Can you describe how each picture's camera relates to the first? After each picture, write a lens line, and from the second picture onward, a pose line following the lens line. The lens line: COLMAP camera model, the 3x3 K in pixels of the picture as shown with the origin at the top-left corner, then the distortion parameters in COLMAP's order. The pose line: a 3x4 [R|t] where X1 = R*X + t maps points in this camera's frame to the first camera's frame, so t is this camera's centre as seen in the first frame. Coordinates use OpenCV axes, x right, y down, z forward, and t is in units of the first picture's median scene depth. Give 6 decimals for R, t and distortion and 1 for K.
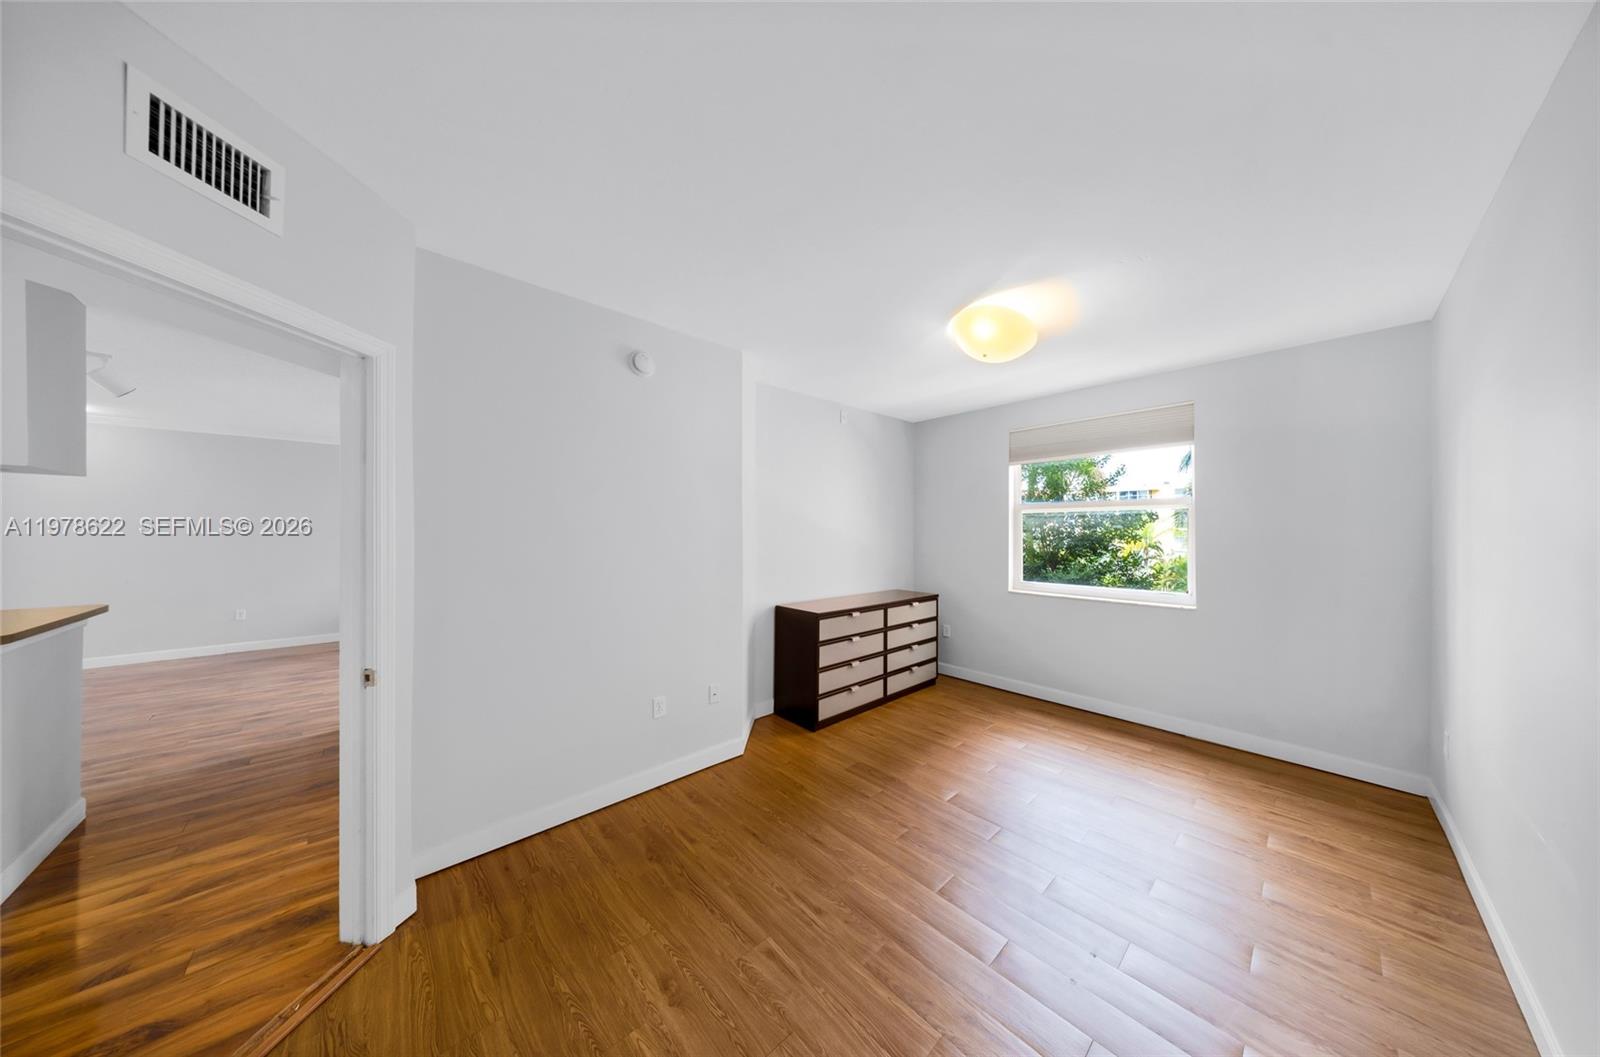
lens RADIAL K [[479.5, 0, 800.0], [0, 479.5, 528.5], [0, 0, 1]] dist [0.000378, 0.000019]
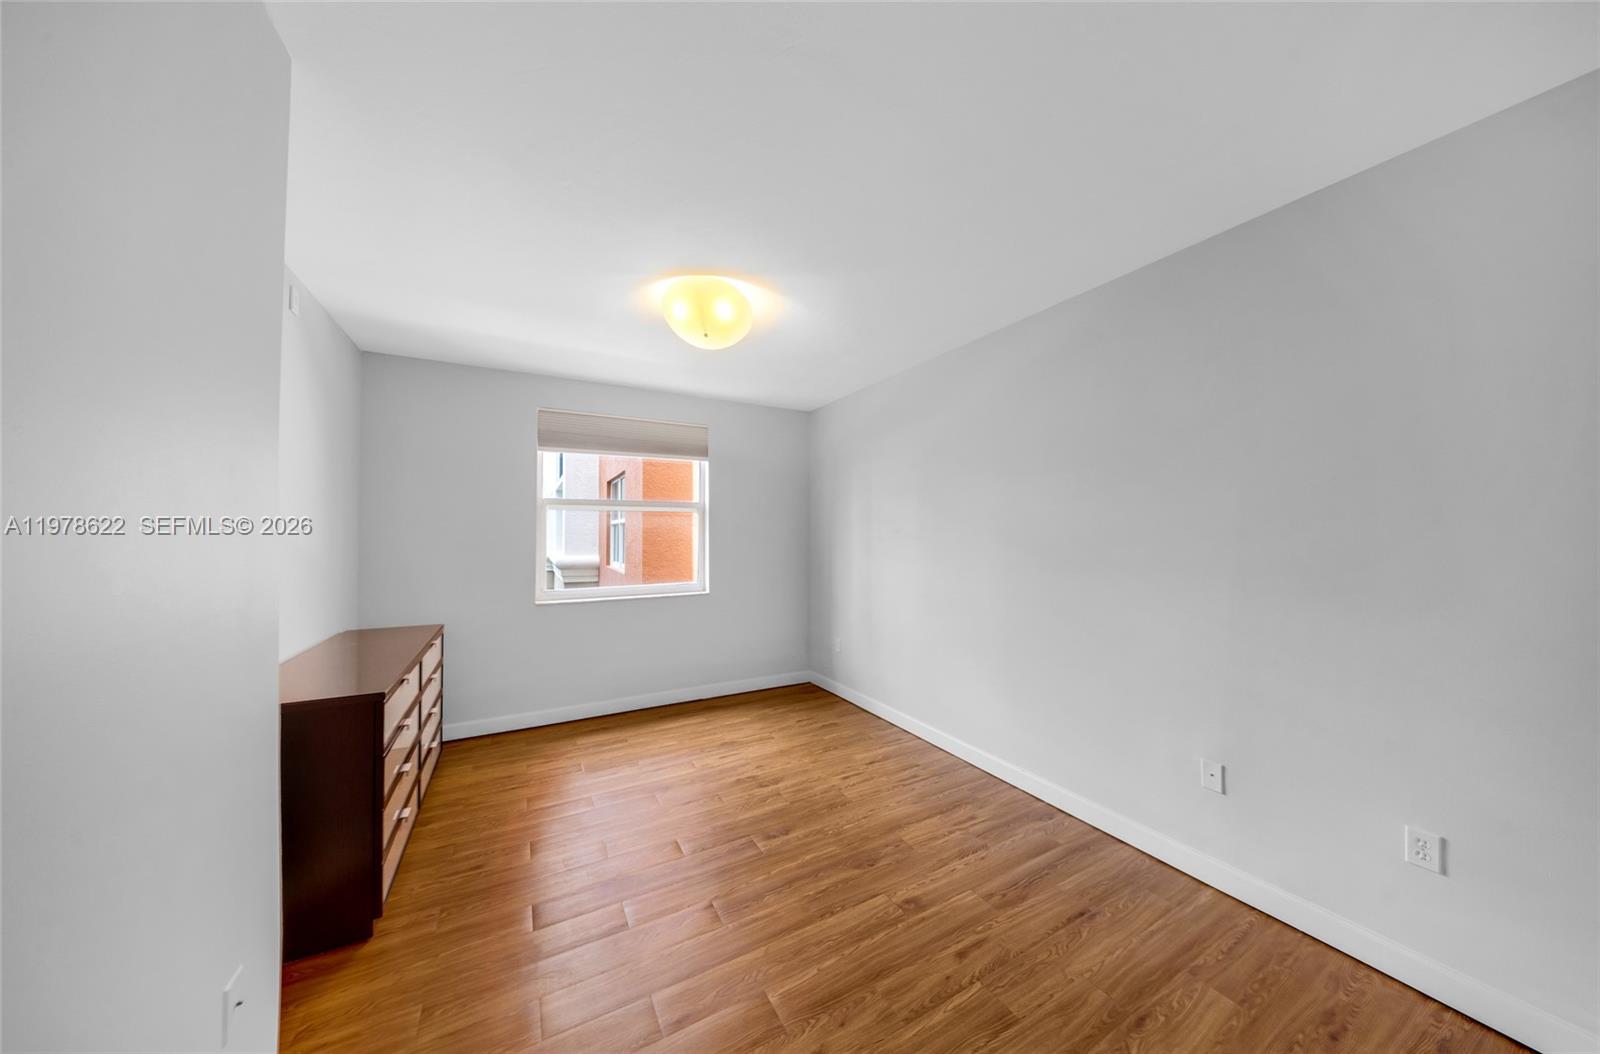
lens RADIAL K [[508.8, 0, 800.0], [0, 508.8, 527.0], [0, 0, 1]] dist [-0.000734, -0.000106]
pose [[0.224138, 0.007710, 0.974527, -0.400935], [-0.003693, 0.999968, -0.007062, 0.005335], [-0.974550, -0.002016, 0.224160, 0.479238]]
